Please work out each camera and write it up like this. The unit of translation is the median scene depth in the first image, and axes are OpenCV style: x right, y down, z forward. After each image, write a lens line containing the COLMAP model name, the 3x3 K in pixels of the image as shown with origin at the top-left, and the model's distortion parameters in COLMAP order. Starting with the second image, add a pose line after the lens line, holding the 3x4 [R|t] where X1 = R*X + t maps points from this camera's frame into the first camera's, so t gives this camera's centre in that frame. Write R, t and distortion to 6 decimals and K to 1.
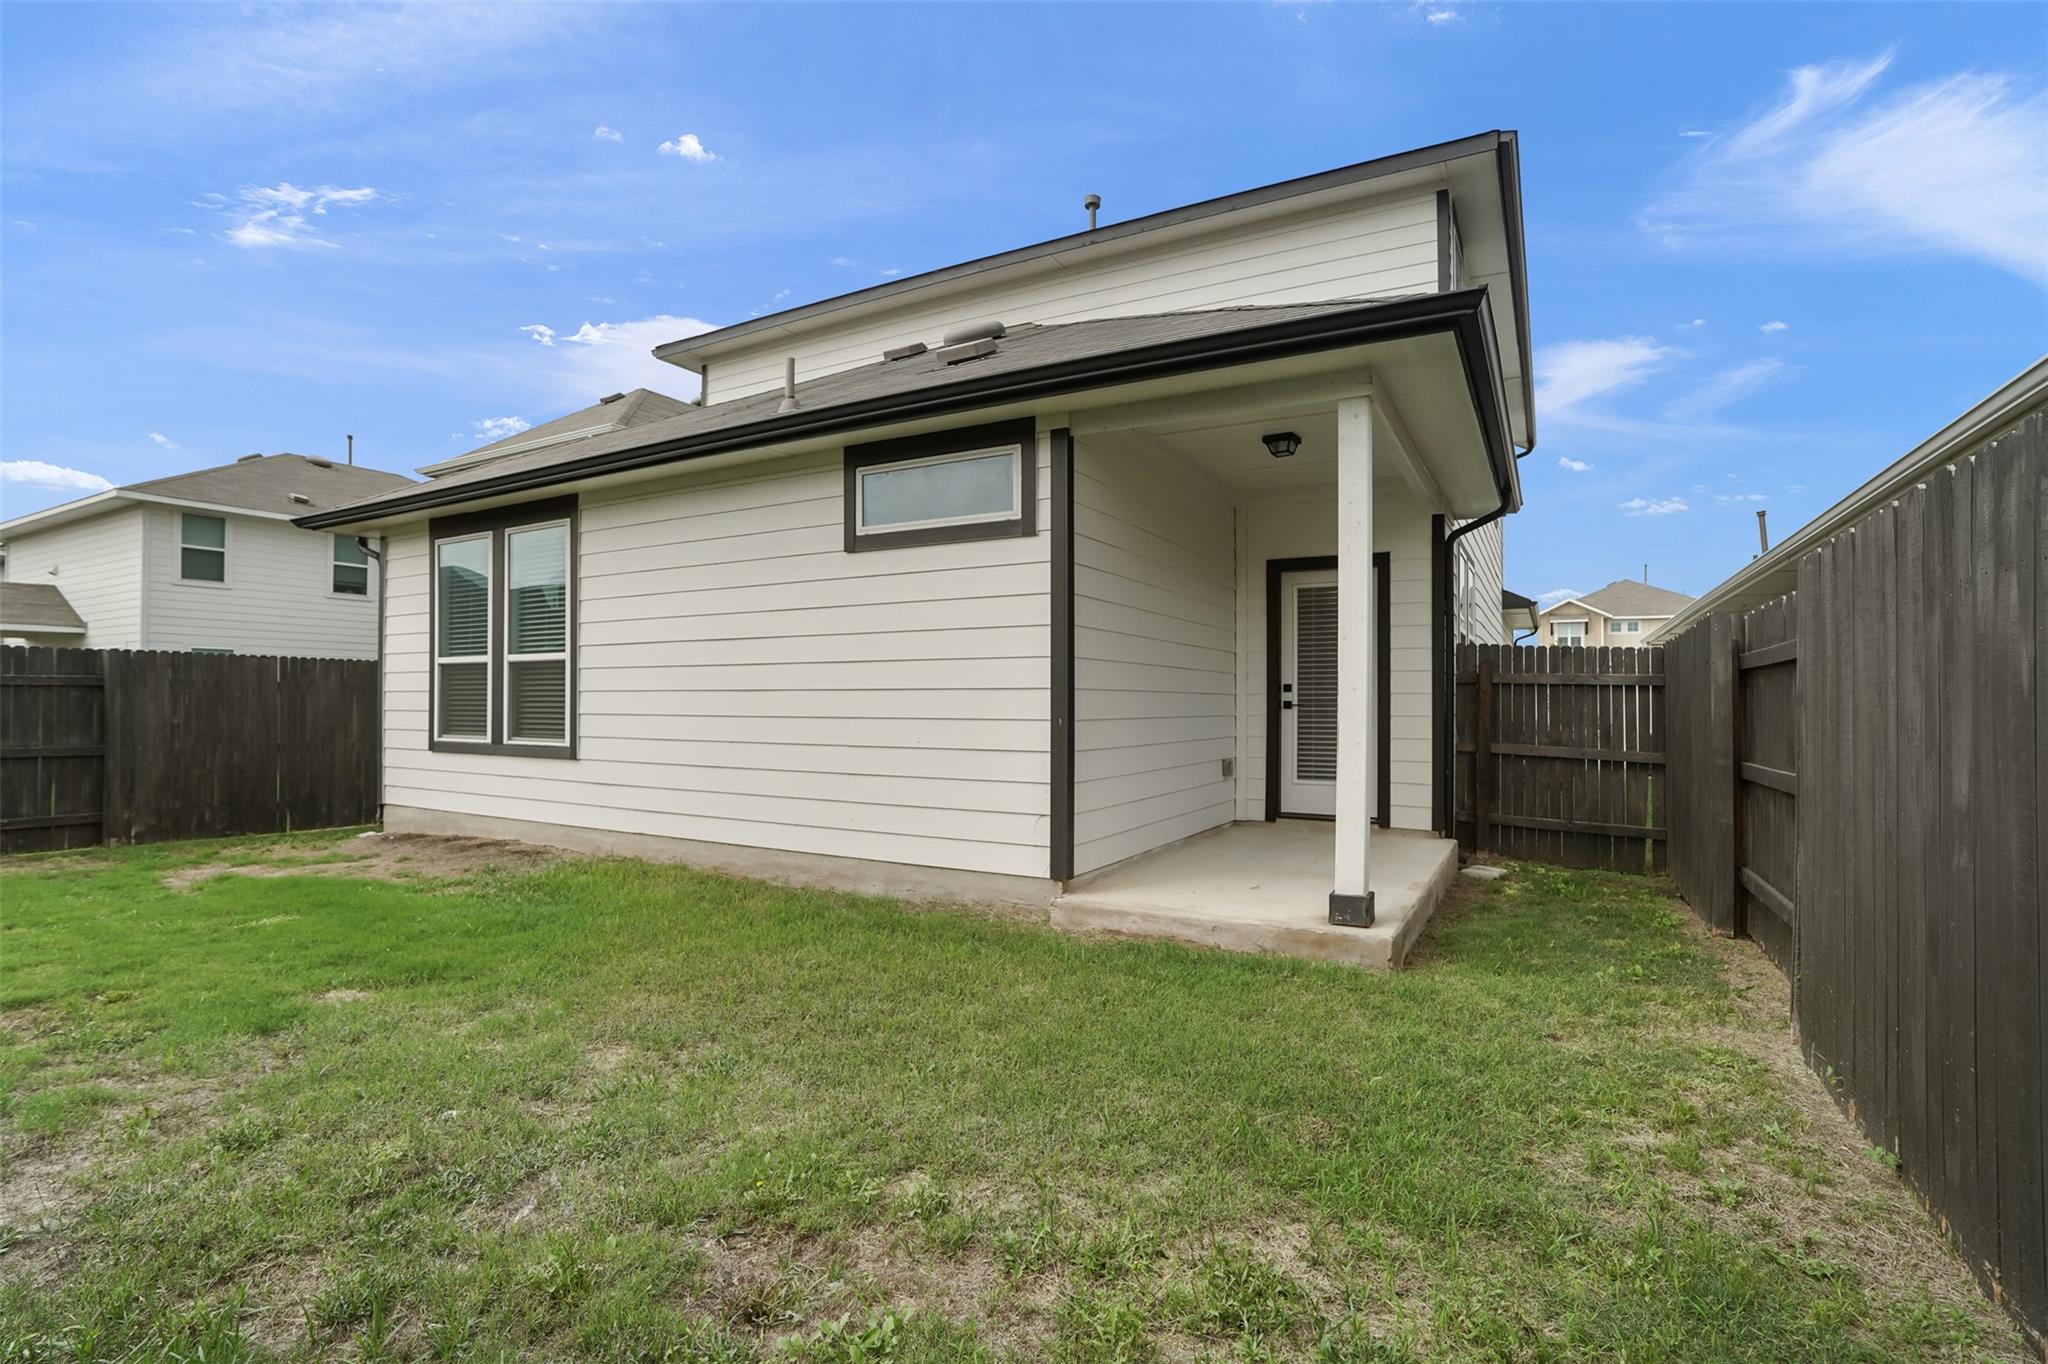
lens RADIAL K [[960.4, 0, 1025.8], [0, 960.4, 691.5], [0, 0, 1]] dist [-0.027394, 0.002560]
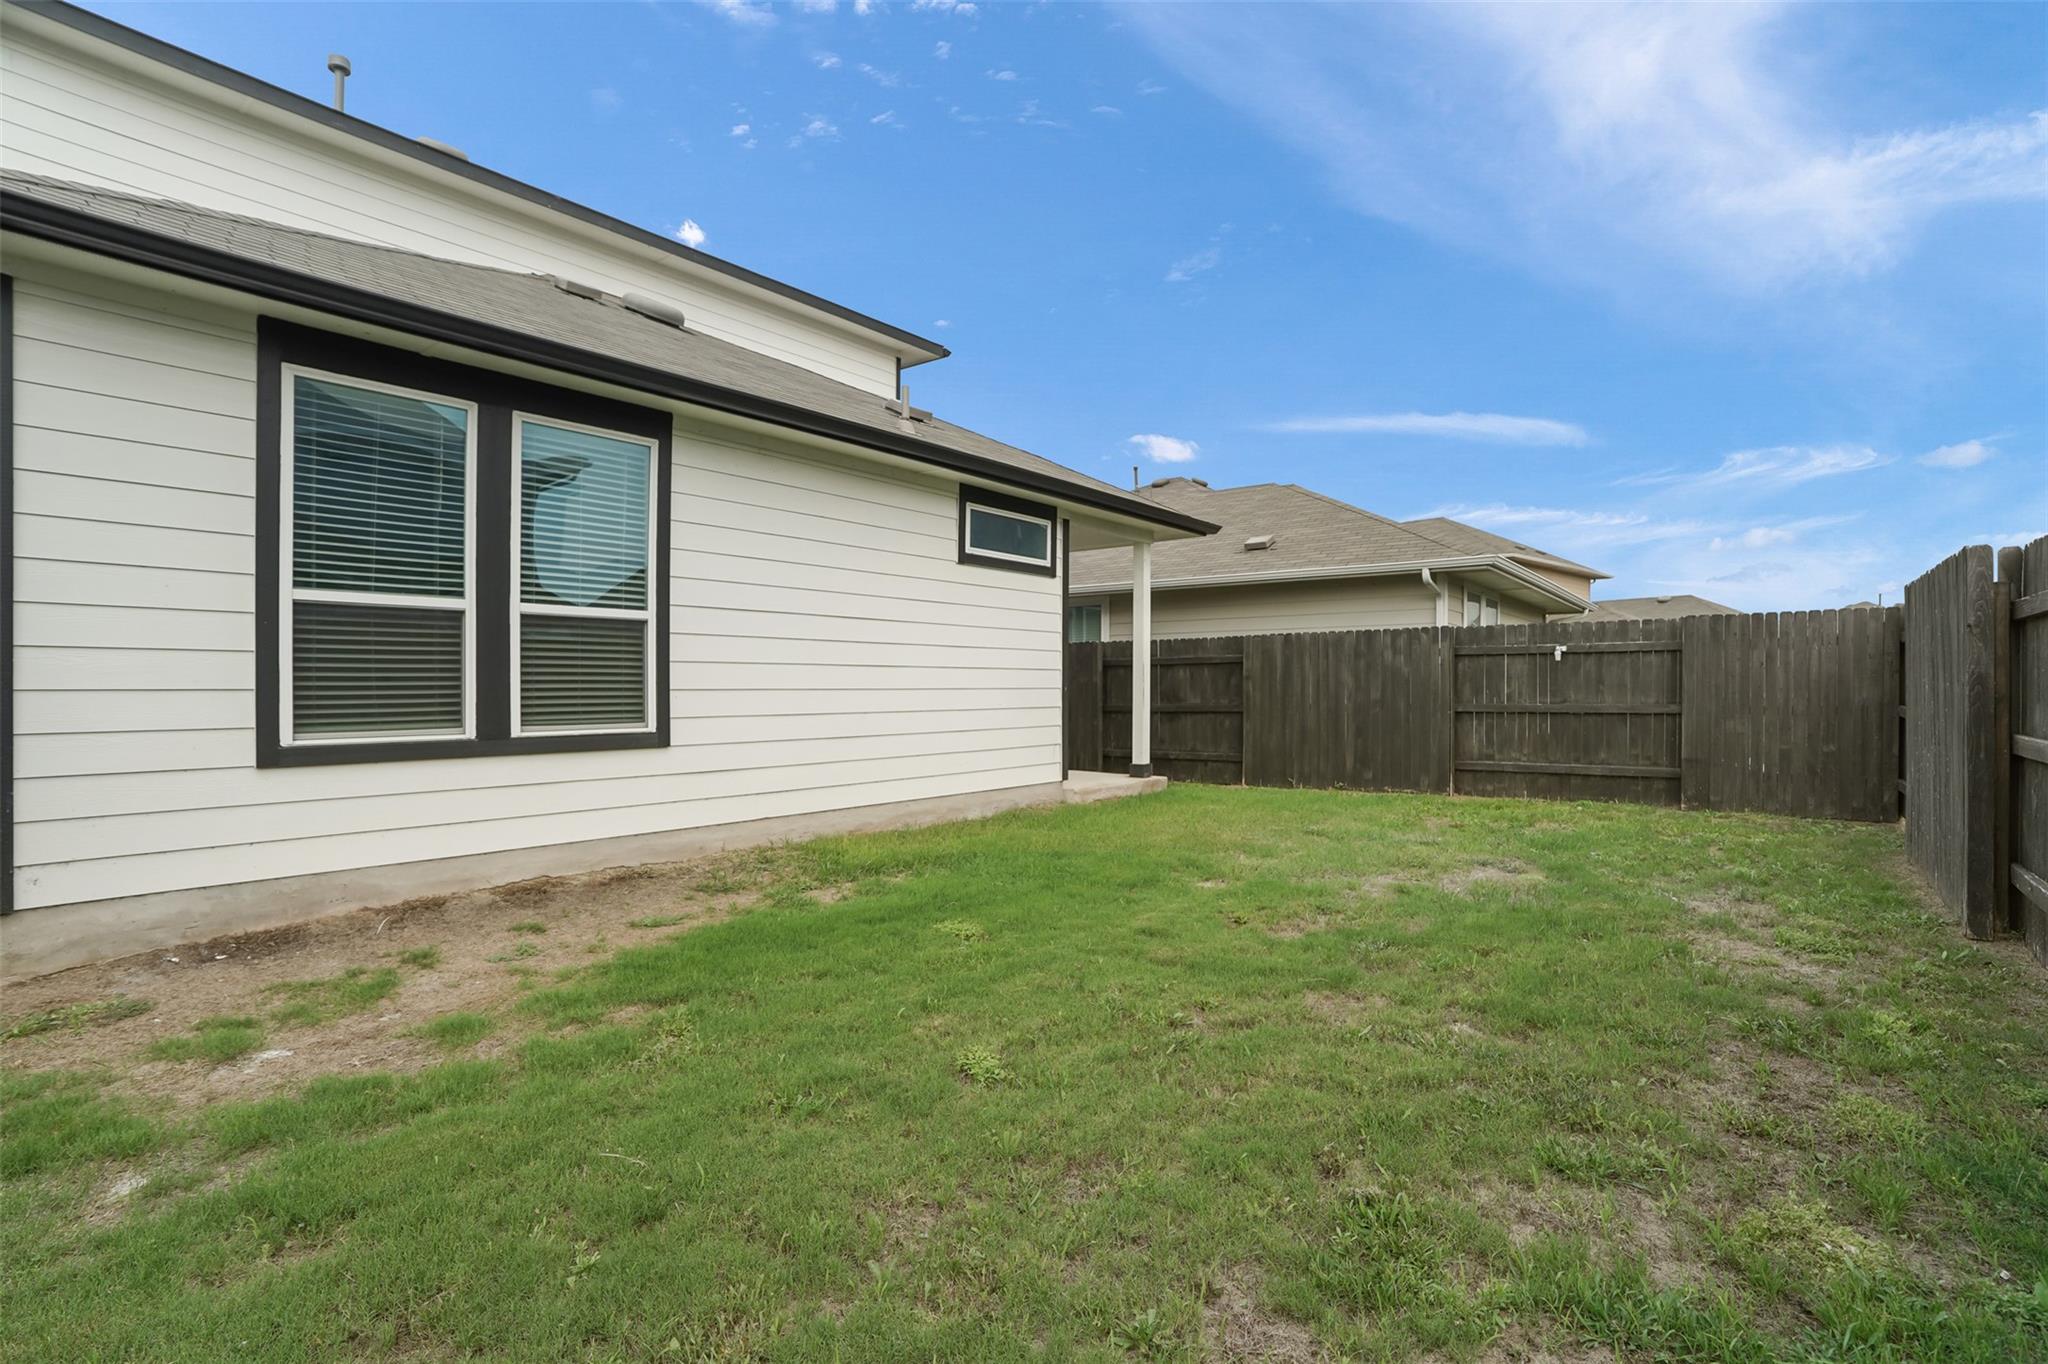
lens RADIAL K [[960.4, 0, 1023.4], [0, 960.4, 681.8], [0, 0, 1]] dist [-0.027394, 0.002560]
pose [[0.153961, 0.004692, 0.988066, -1.216967], [-0.005194, 0.999979, -0.003939, 0.018748], [-0.988063, -0.004525, 0.153983, 0.582585]]
